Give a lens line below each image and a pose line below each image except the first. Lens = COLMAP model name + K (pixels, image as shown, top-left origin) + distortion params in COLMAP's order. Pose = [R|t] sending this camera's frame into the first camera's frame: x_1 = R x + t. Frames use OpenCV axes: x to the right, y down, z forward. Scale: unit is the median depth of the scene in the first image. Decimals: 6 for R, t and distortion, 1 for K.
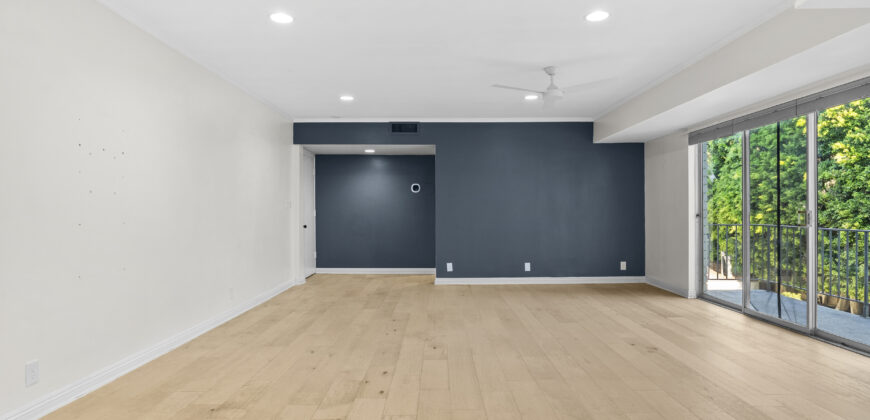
lens RADIAL K [[473.5, 0, 439.5], [0, 473.5, 206.8], [0, 0, 1]] dist [-0.001270, 0.000195]
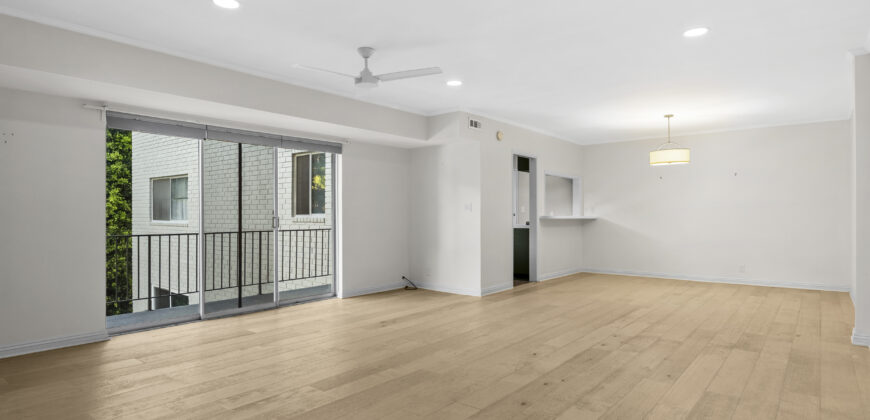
lens RADIAL K [[471.2, 0, 432.5], [0, 471.2, 213.0], [0, 0, 1]] dist [0.000815, 0.000518]
pose [[-0.766484, 0.008138, 0.642212, -0.259908], [0.001959, 0.999945, -0.010332, 0.006215], [-0.642260, -0.006661, -0.766458, 1.021584]]
